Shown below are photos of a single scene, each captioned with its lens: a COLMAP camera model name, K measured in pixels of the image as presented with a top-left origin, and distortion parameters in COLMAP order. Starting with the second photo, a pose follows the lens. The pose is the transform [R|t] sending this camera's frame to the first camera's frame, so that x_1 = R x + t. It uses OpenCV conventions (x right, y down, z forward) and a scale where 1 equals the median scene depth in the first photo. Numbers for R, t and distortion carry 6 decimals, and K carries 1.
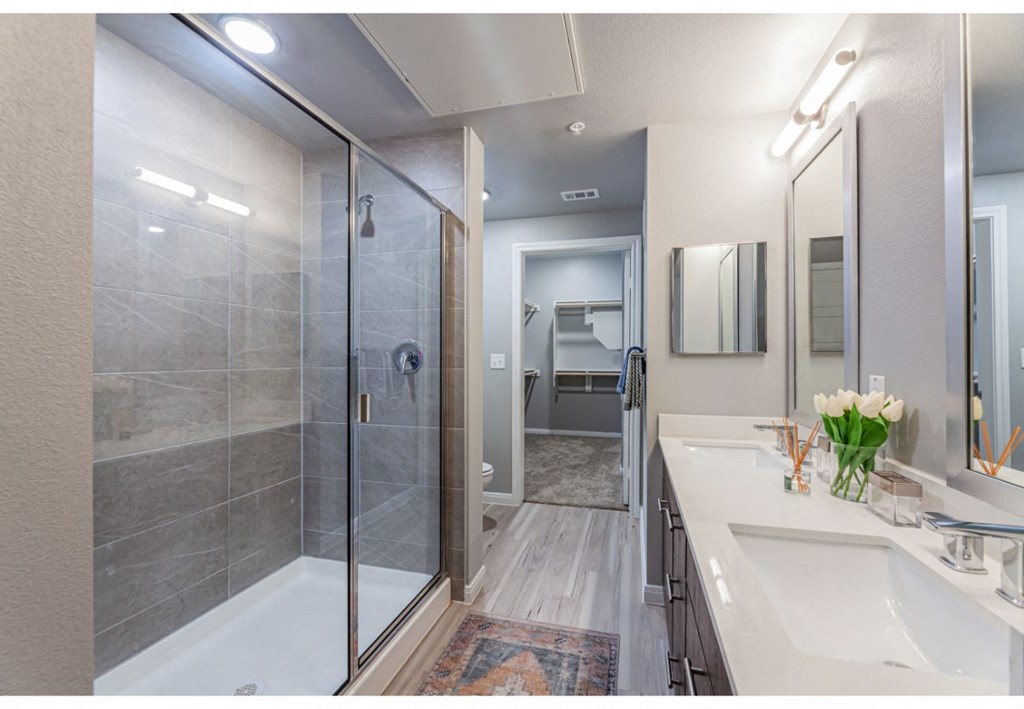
lens RADIAL K [[424.8, 0, 511.5], [0, 424.8, 351.7], [0, 0, 1]] dist [0.001938, 0.000230]
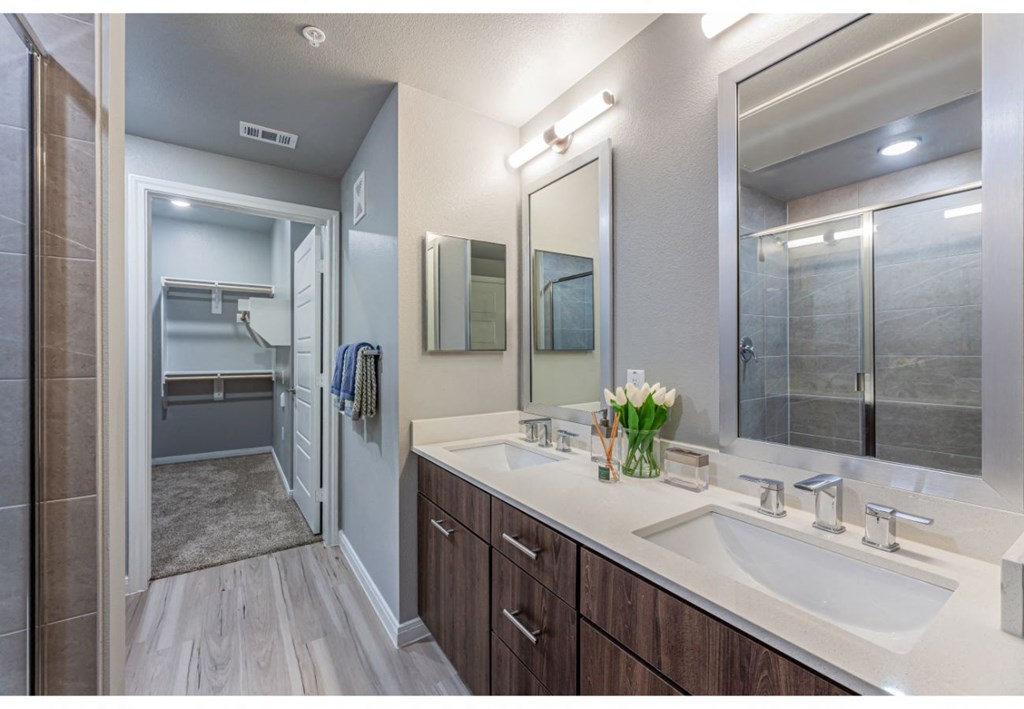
lens RADIAL K [[424.8, 0, 511.5], [0, 424.8, 351.7], [0, 0, 1]] dist [0.001938, 0.000230]
pose [[0.652040, 0.002864, 0.758179, -0.110840], [-0.006855, 0.999974, 0.002118, 0.001702], [-0.758154, -0.006579, 0.652043, 0.177399]]
